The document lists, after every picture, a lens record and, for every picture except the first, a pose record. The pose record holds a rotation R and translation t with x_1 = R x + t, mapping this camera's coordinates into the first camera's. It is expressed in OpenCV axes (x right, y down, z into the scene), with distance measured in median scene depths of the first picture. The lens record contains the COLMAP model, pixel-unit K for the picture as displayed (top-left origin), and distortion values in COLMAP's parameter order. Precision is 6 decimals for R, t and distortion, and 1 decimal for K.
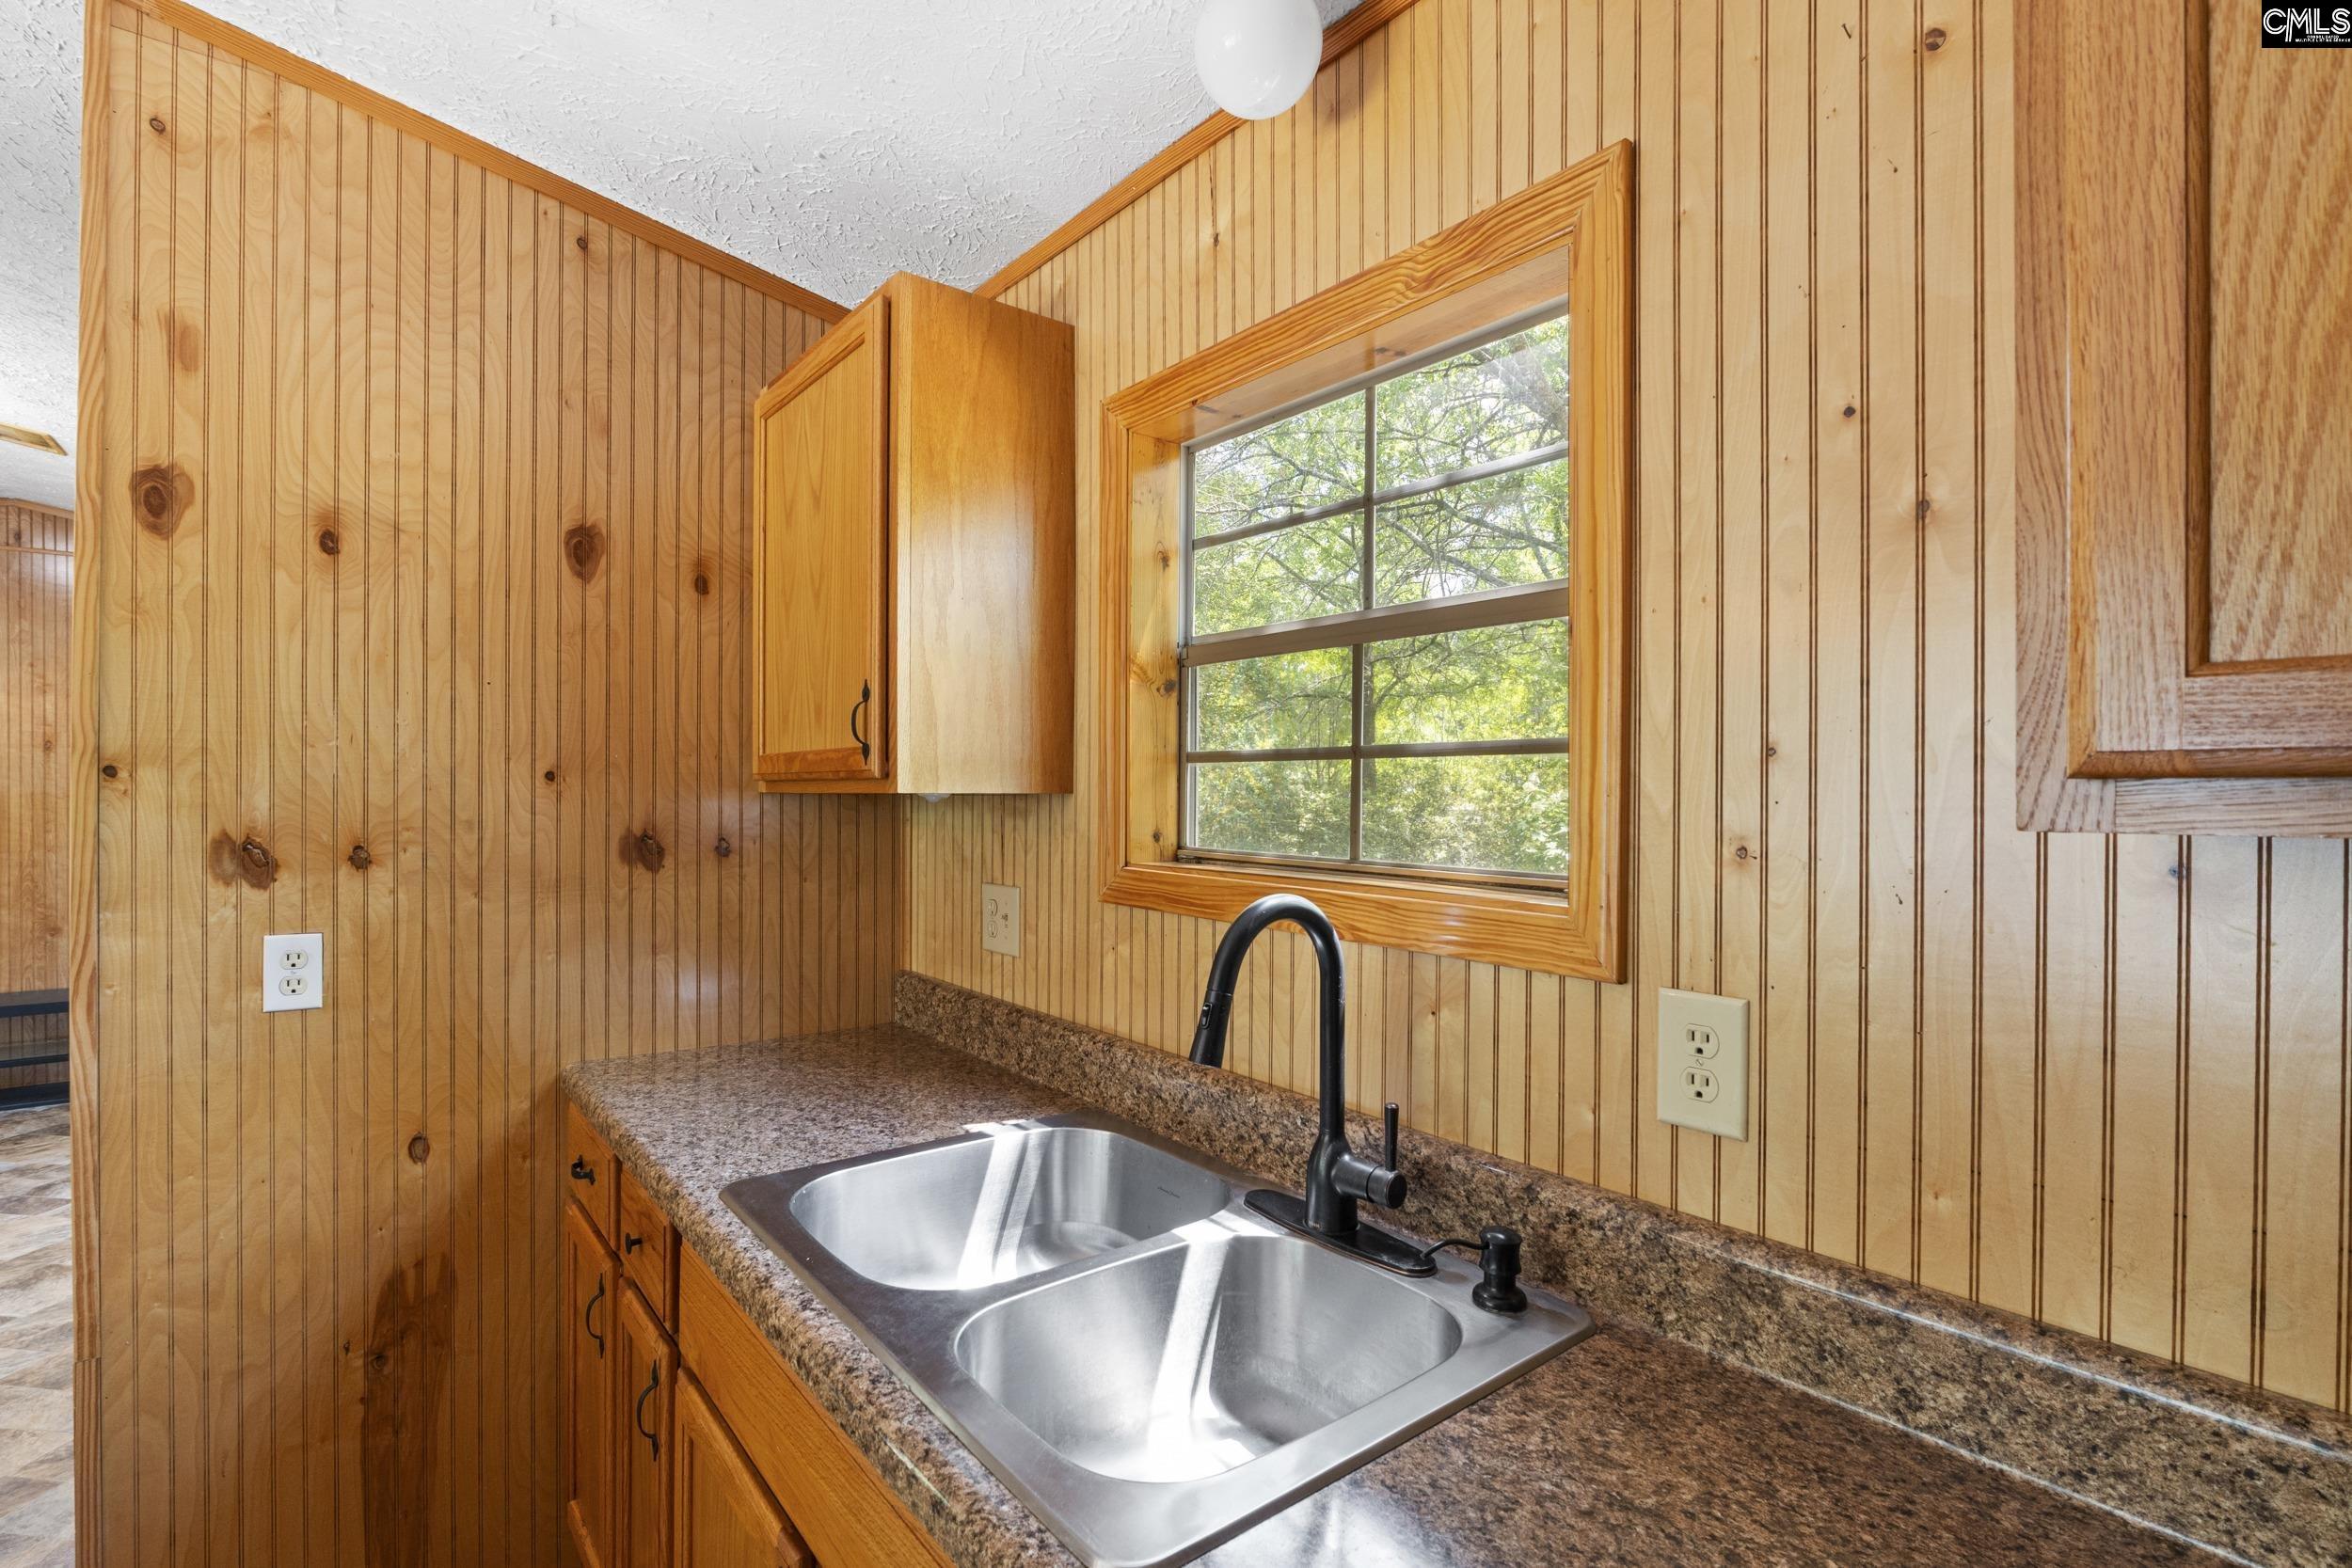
lens RADIAL K [[1090.3, 0, 1137.2], [0, 1090.3, 796.4], [0, 0, 1]] dist [-0.007166, -0.001314]
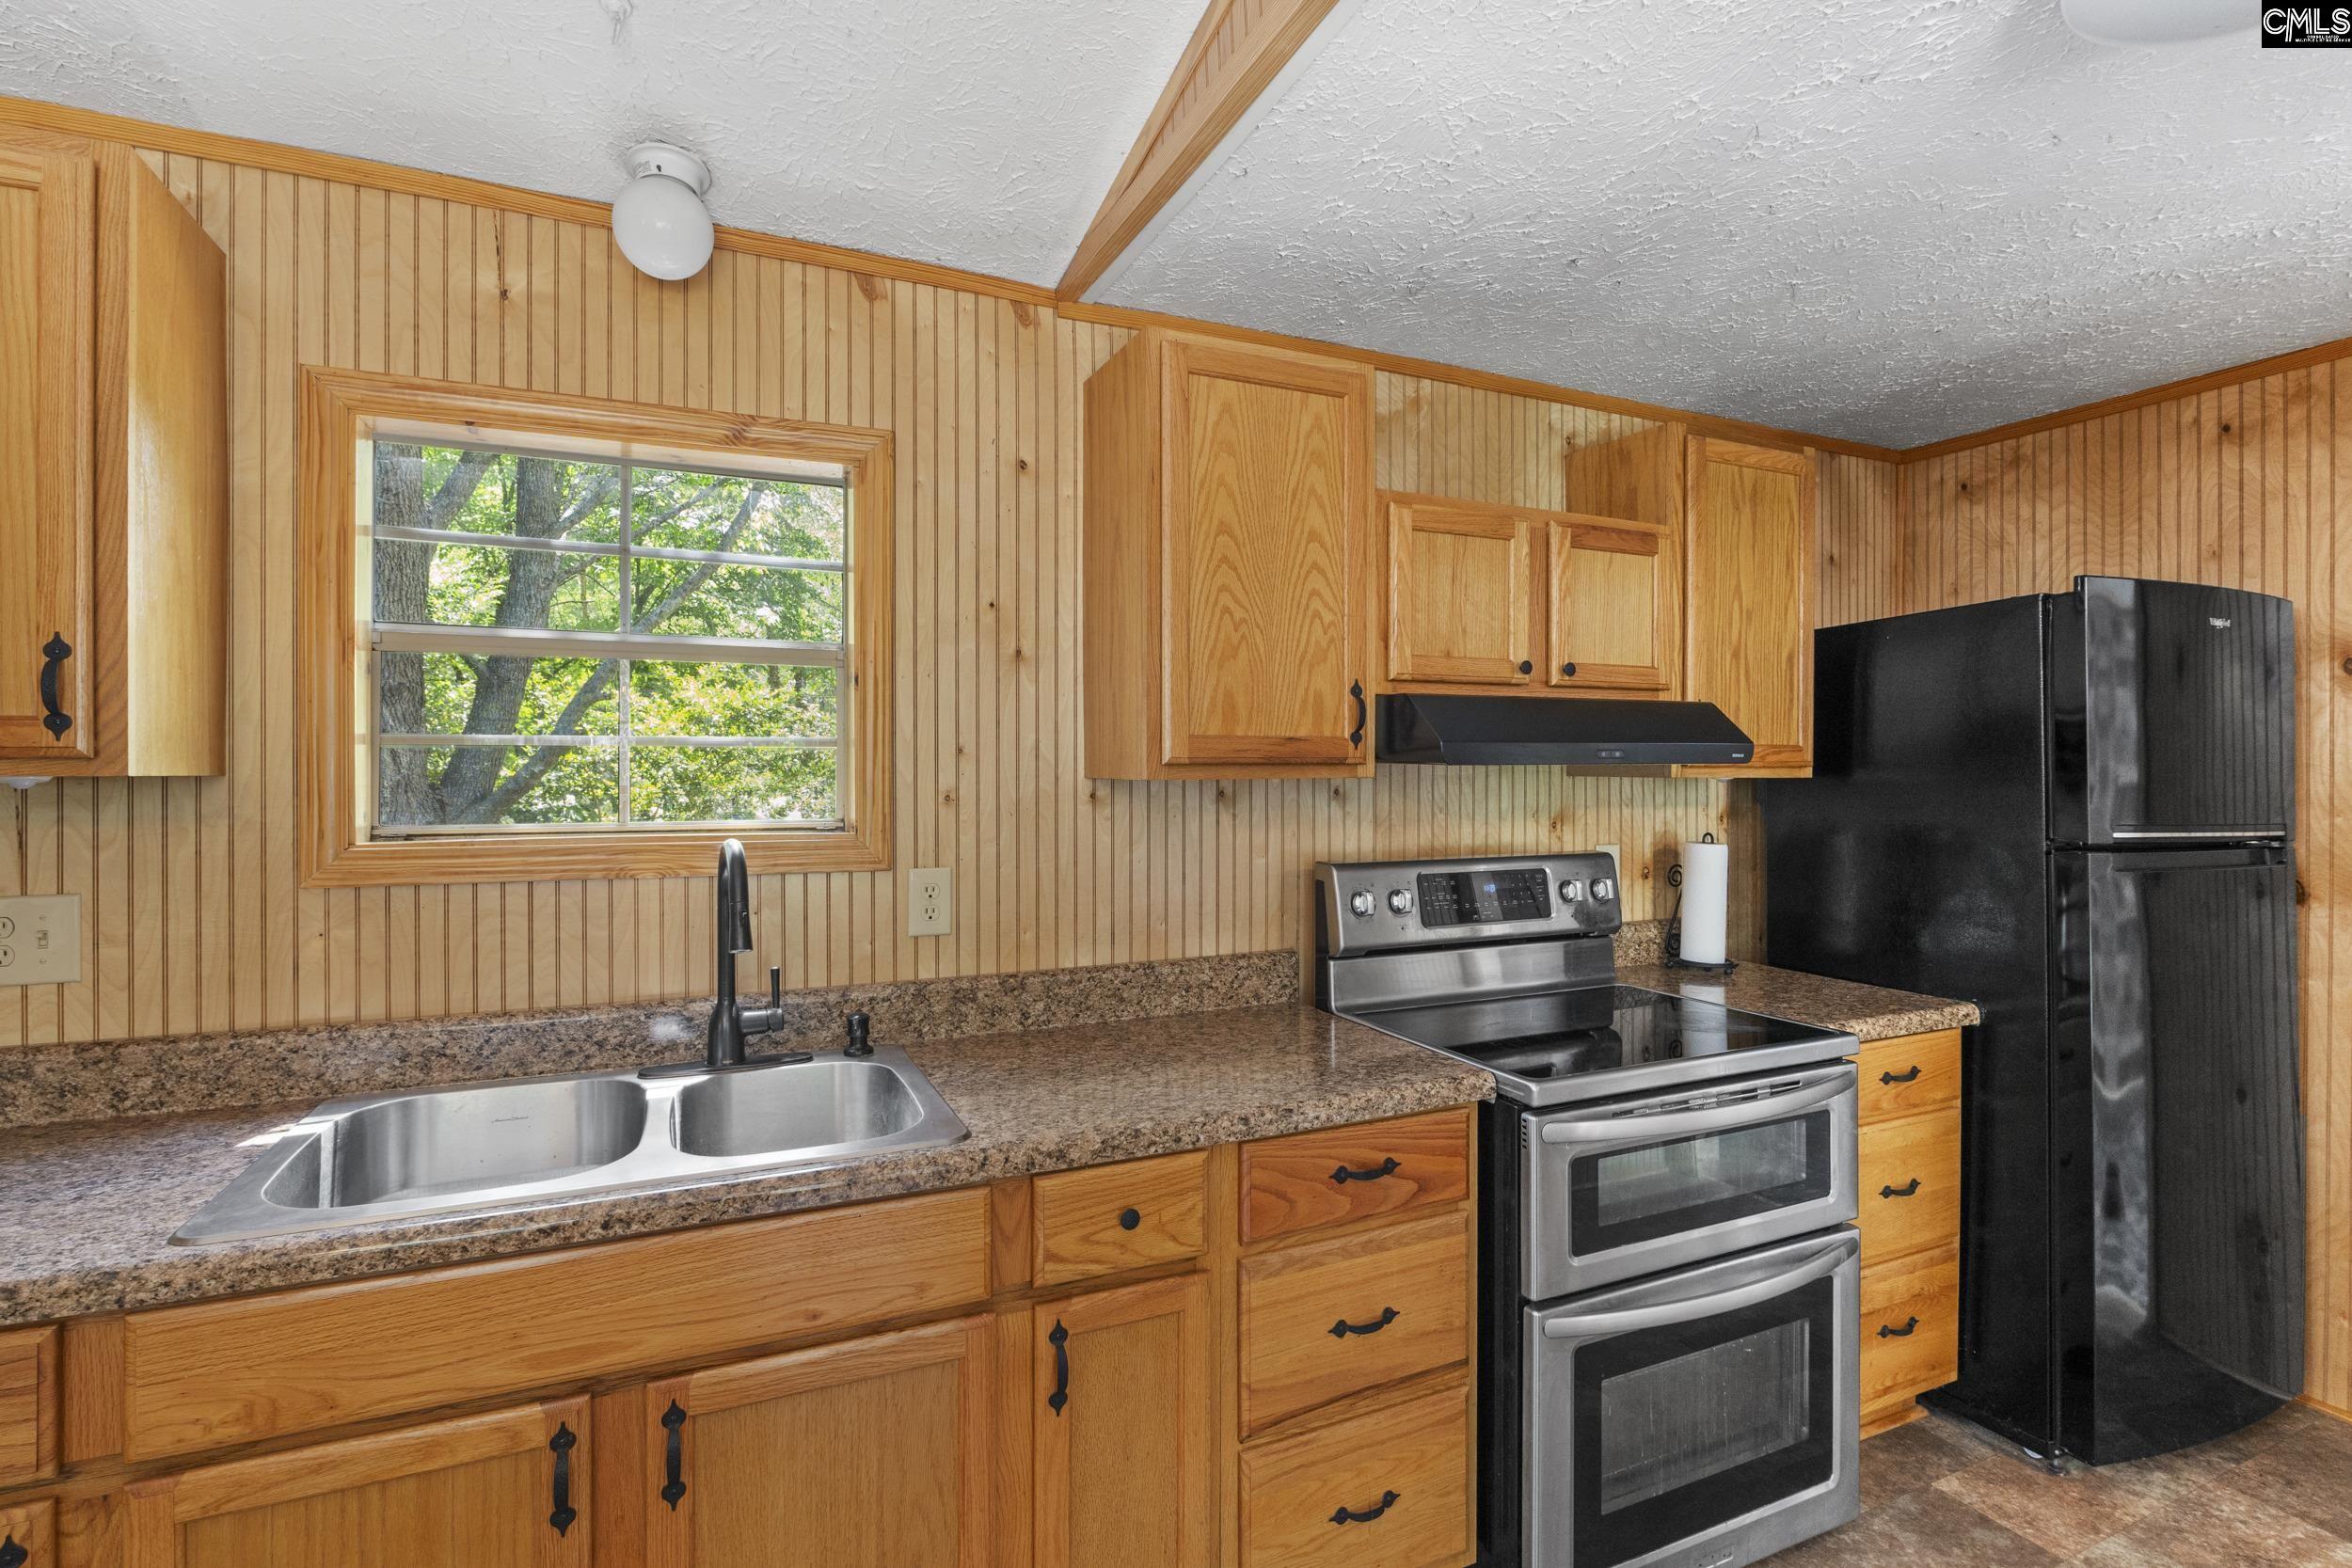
lens RADIAL K [[1090.3, 0, 1179.2], [0, 1090.3, 771.7], [0, 0, 1]] dist [-0.007166, -0.001314]
pose [[0.240947, -0.004023, 0.970530, -0.847725], [0.010063, 0.999948, 0.001647, 0.000589], [-0.970486, 0.009369, 0.240975, 0.030994]]
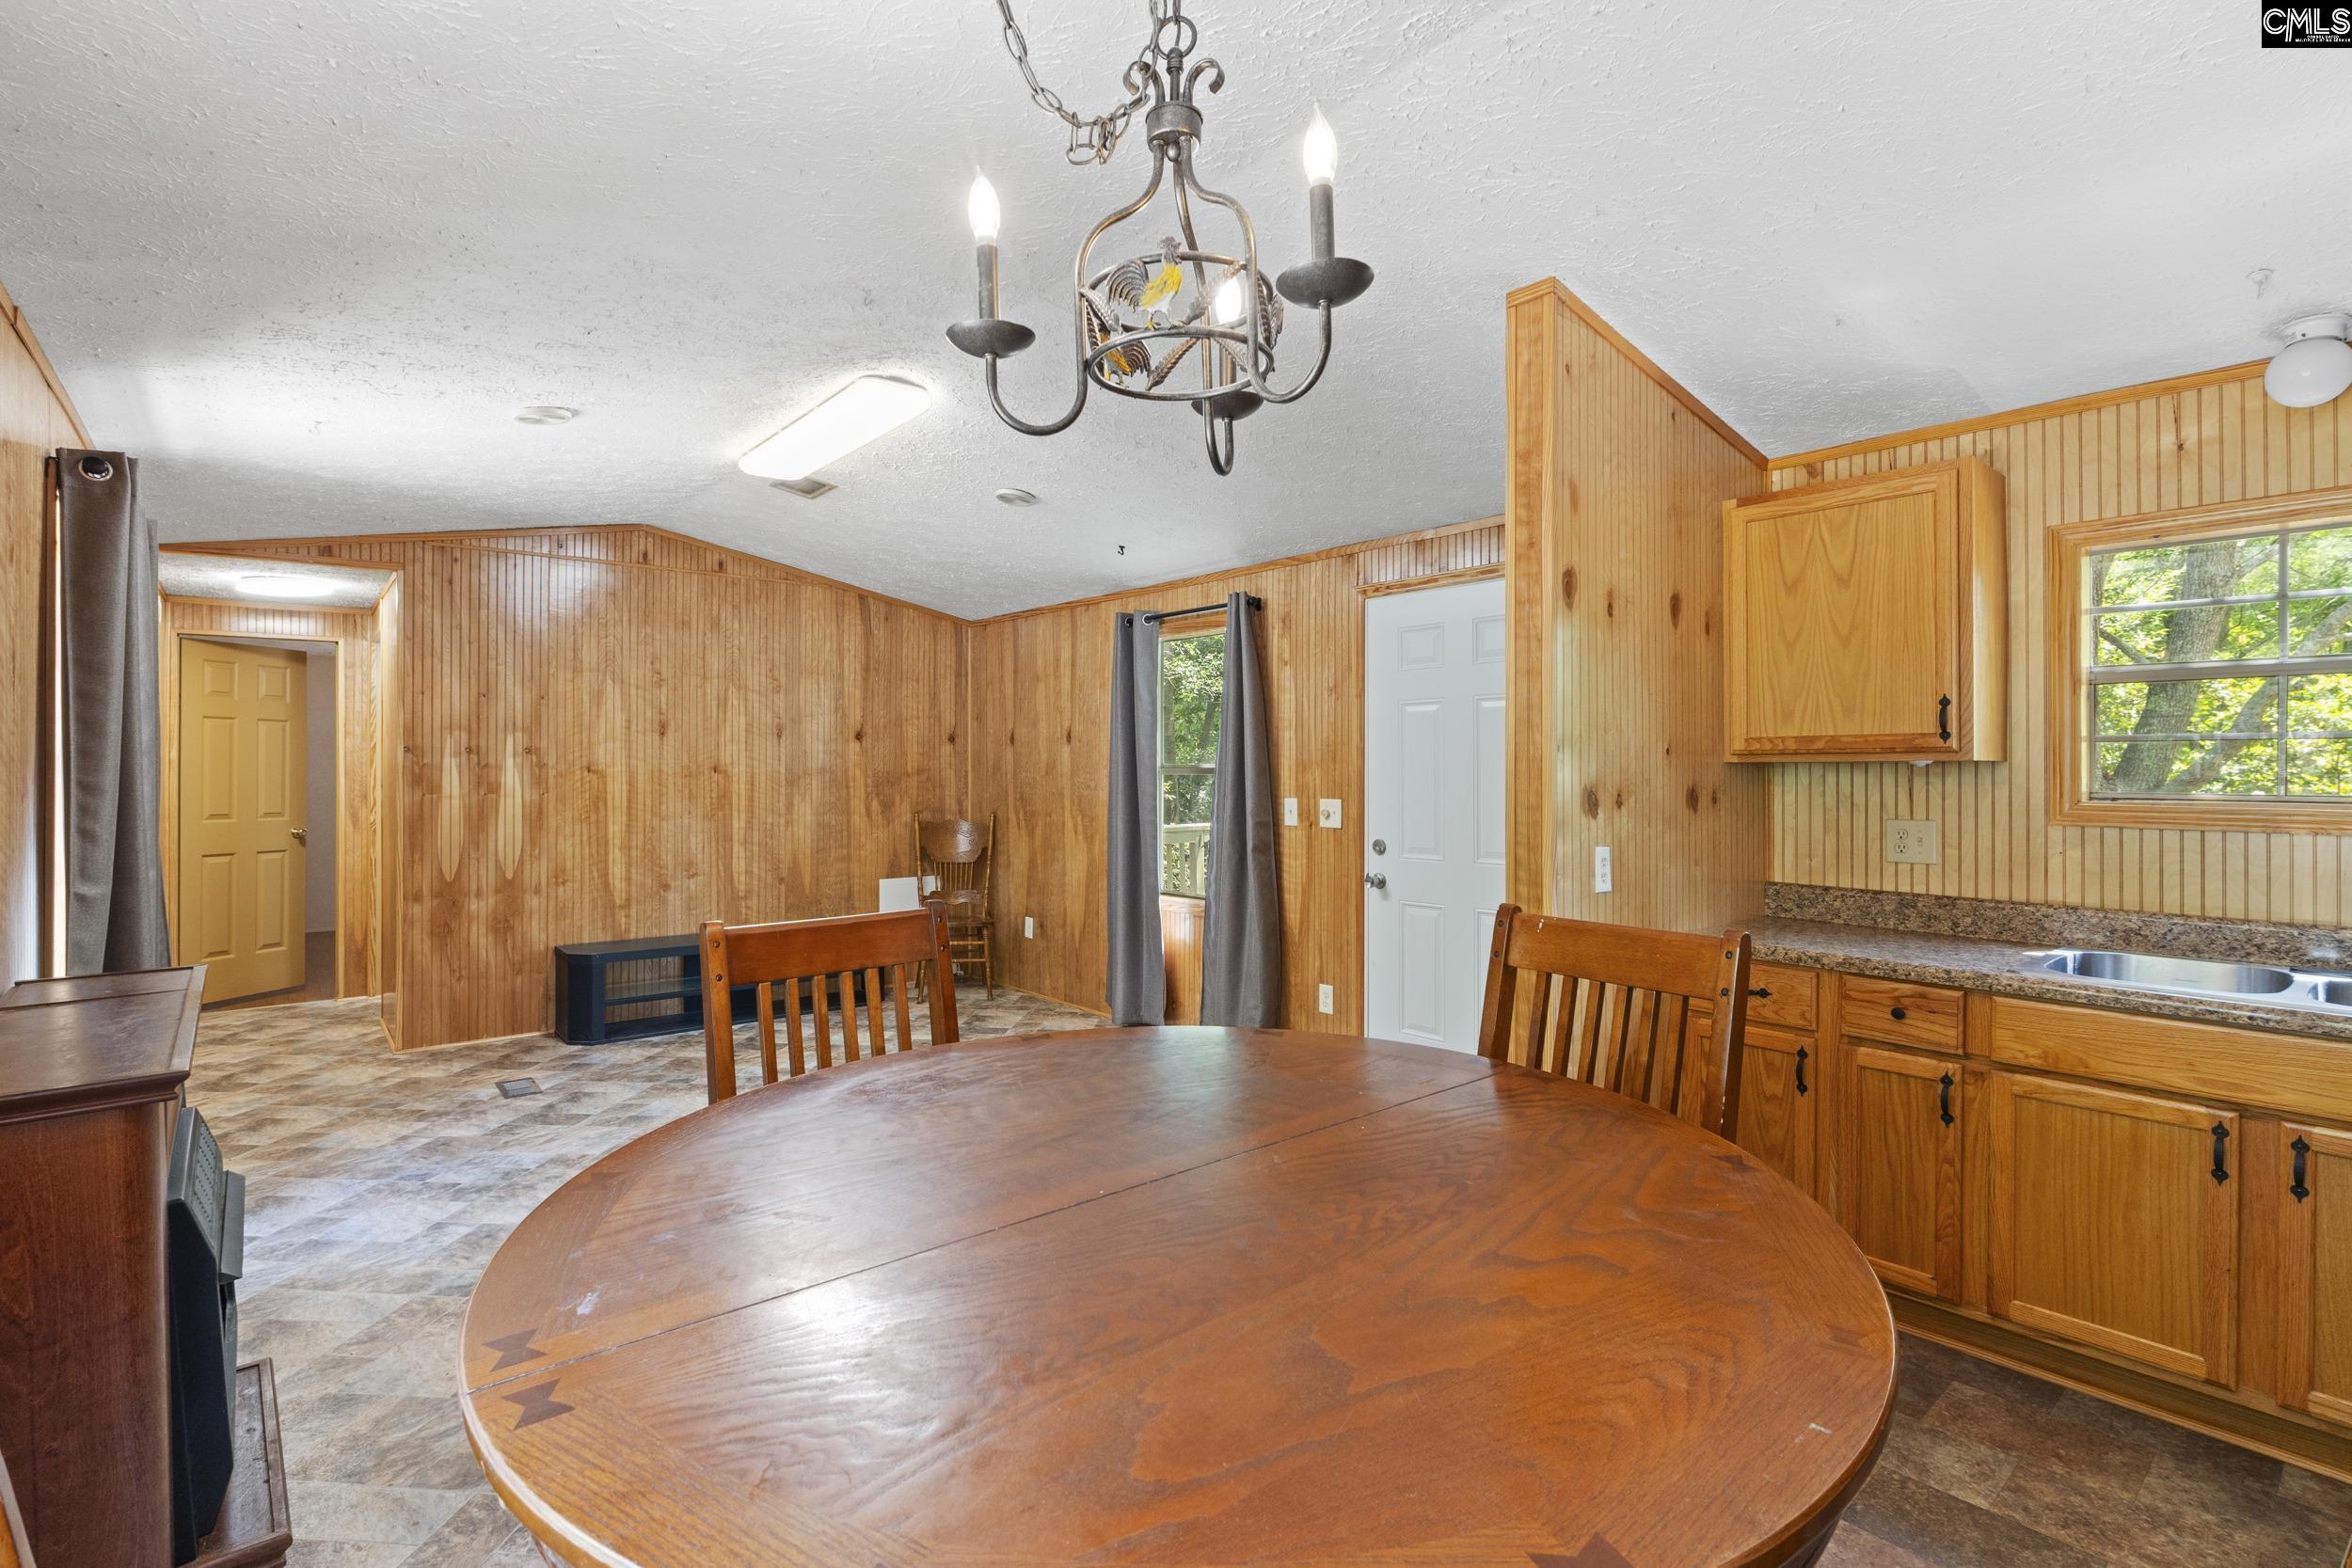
lens RADIAL K [[1090.3, 0, 1177.9], [0, 1090.3, 764.7], [0, 0, 1]] dist [-0.007166, -0.001314]
pose [[0.999619, -0.002898, 0.027436, -1.558116], [0.003226, 0.999924, -0.011929, 0.021014], [-0.027399, 0.012013, 0.999552, -0.686141]]
